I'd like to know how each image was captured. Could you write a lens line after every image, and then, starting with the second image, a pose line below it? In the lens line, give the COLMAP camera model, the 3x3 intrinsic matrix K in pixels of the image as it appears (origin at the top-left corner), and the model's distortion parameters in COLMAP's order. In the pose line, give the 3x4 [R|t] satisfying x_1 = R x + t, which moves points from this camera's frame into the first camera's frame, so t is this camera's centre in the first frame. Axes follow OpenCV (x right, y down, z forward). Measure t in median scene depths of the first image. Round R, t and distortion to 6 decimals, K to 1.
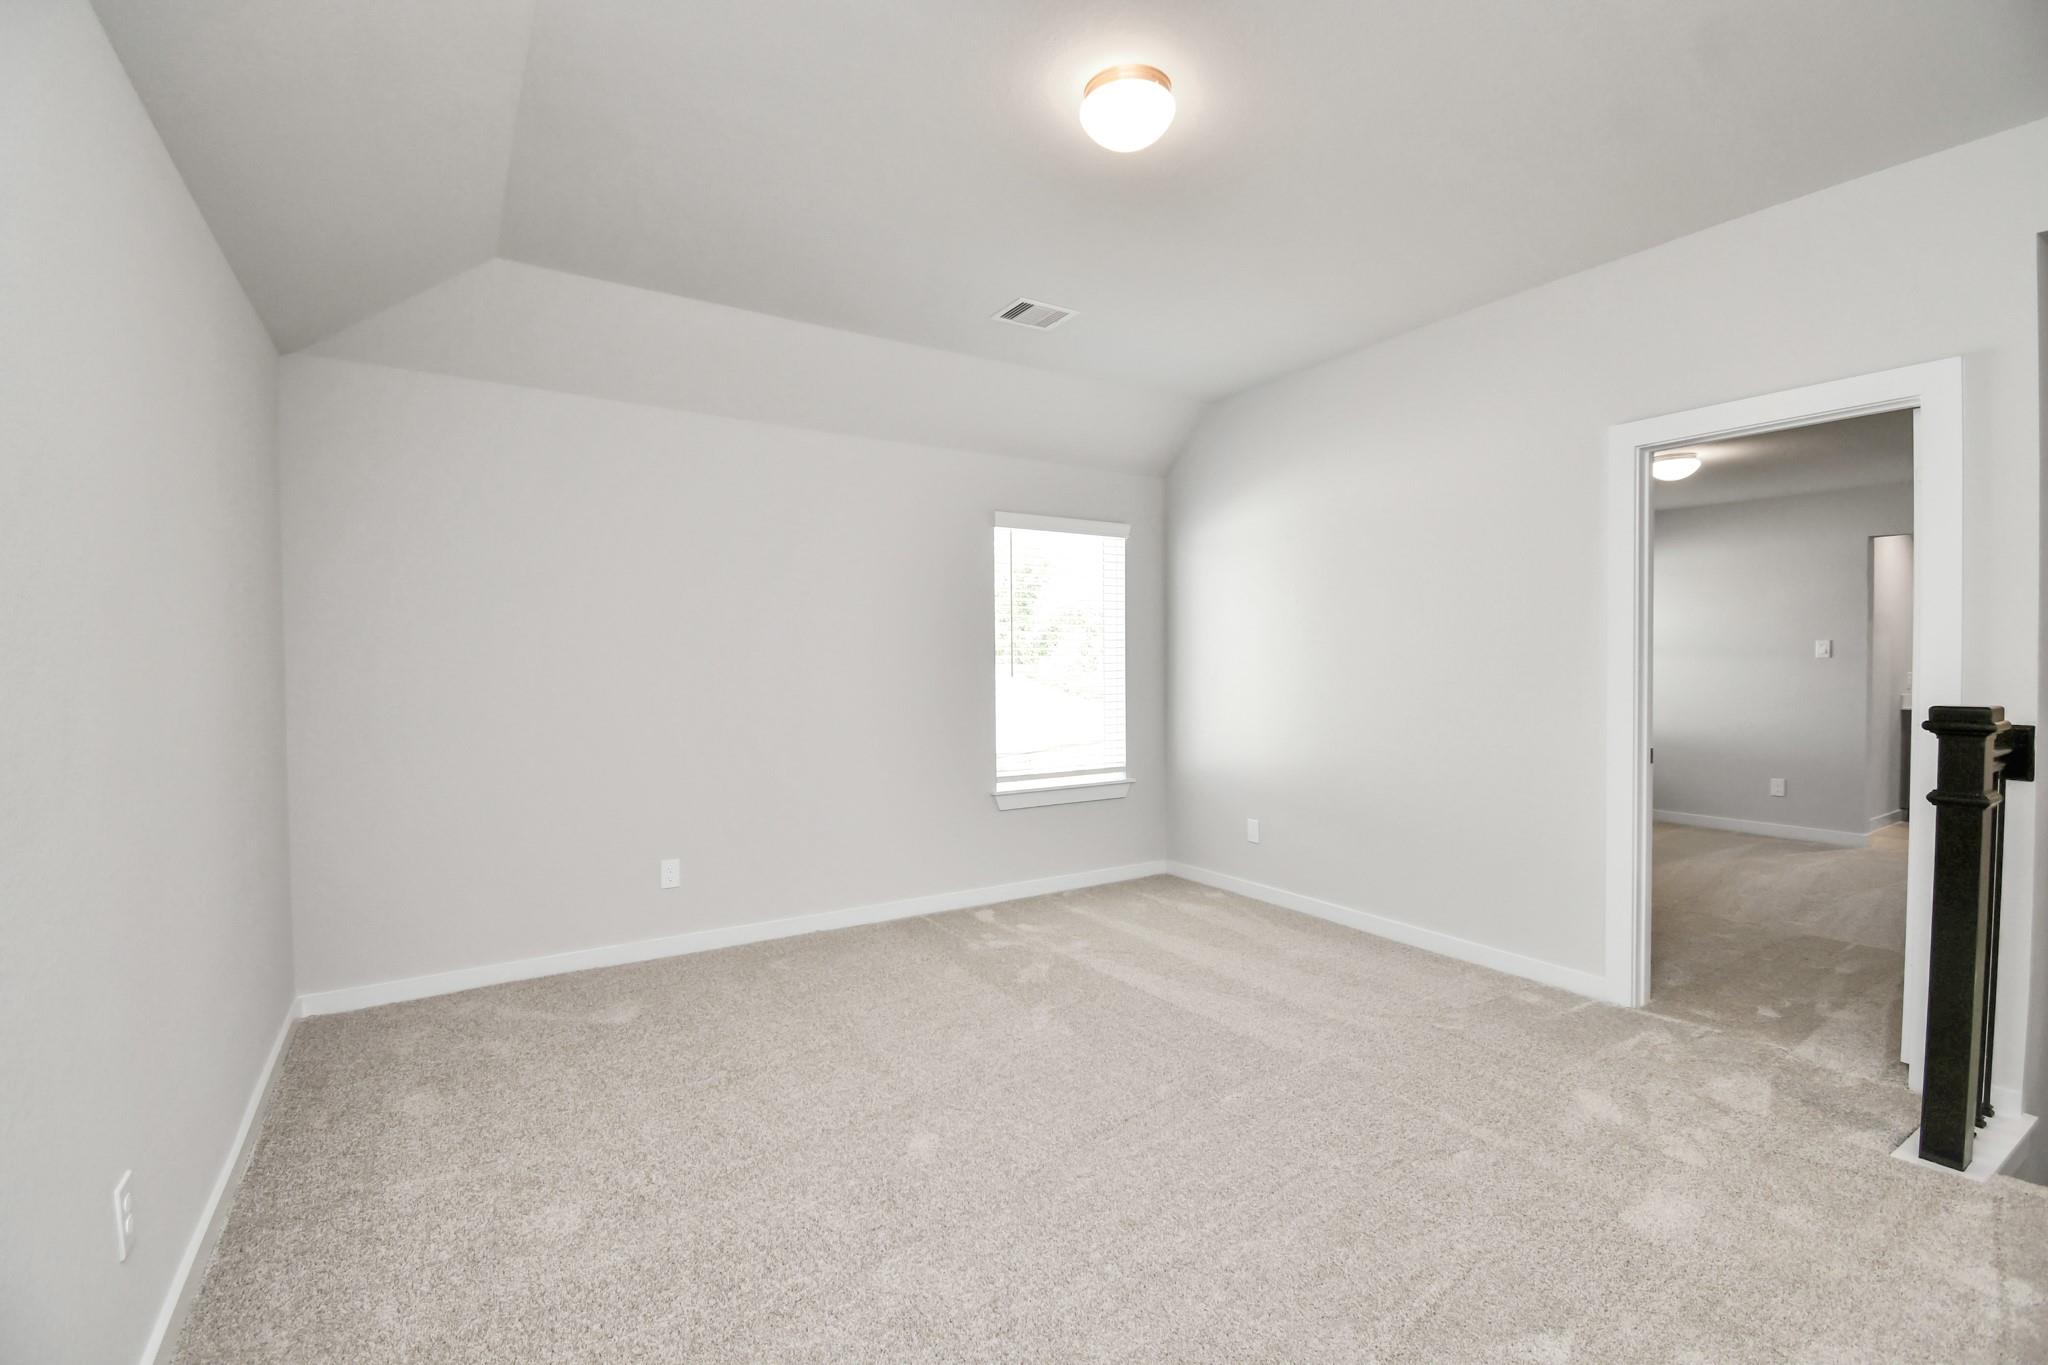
lens RADIAL K [[898.2, 0, 1008.7], [0, 898.2, 688.8], [0, 0, 1]] dist [0.000296, -0.013585]
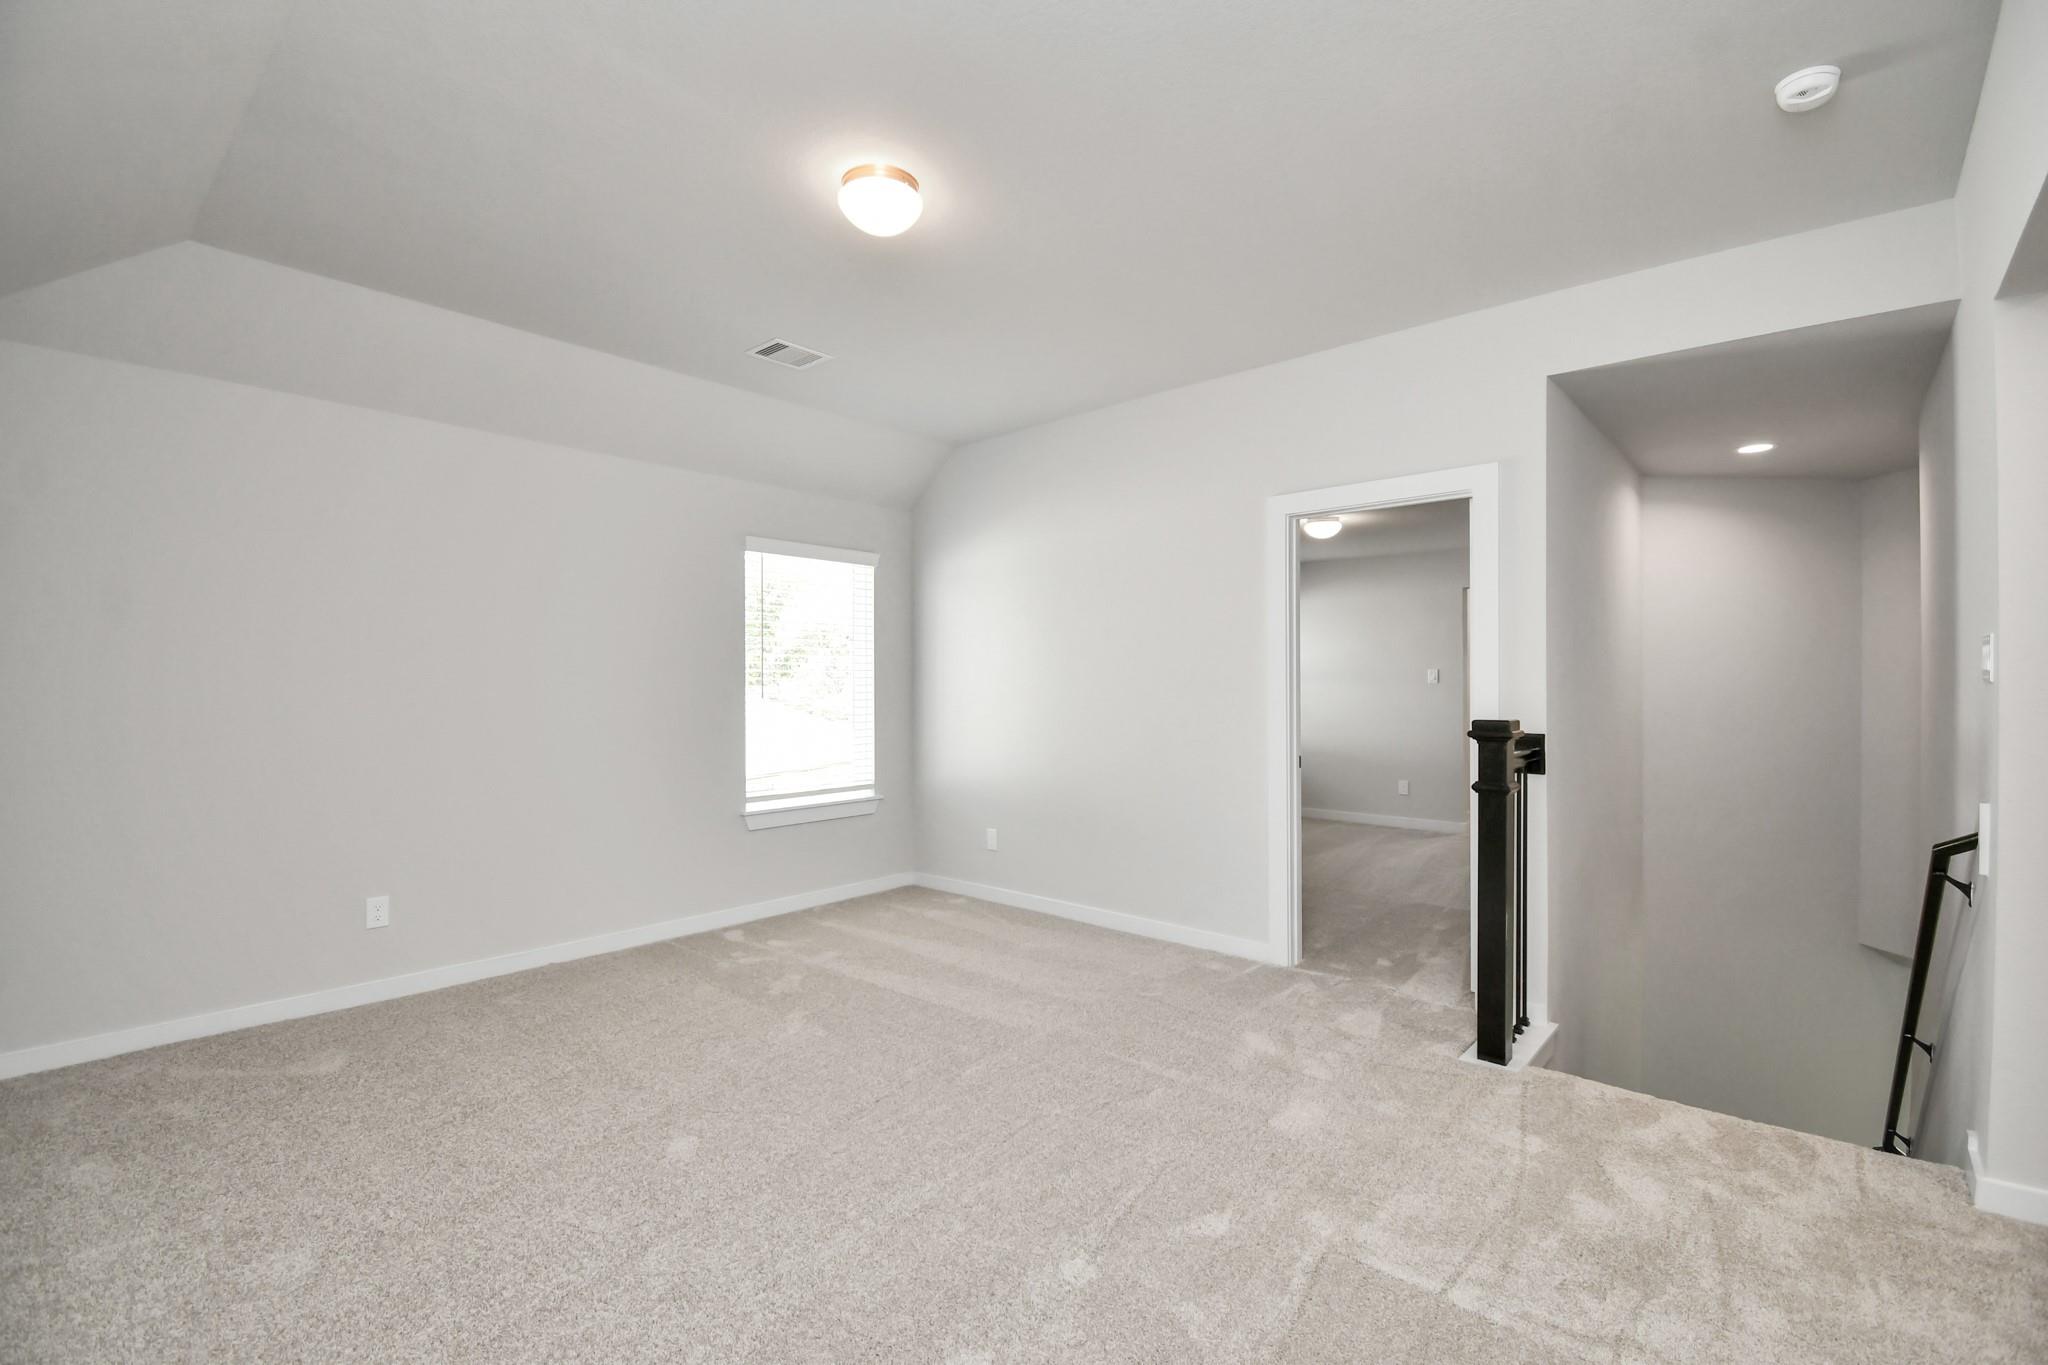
lens RADIAL K [[898.2, 0, 1026.2], [0, 898.2, 687.4], [0, 0, 1]] dist [0.000296, -0.013585]
pose [[0.955244, 0.004467, 0.295784, -0.022374], [0.003262, 0.999666, -0.025631, 0.002790], [-0.295800, 0.025449, 0.954911, -0.114930]]
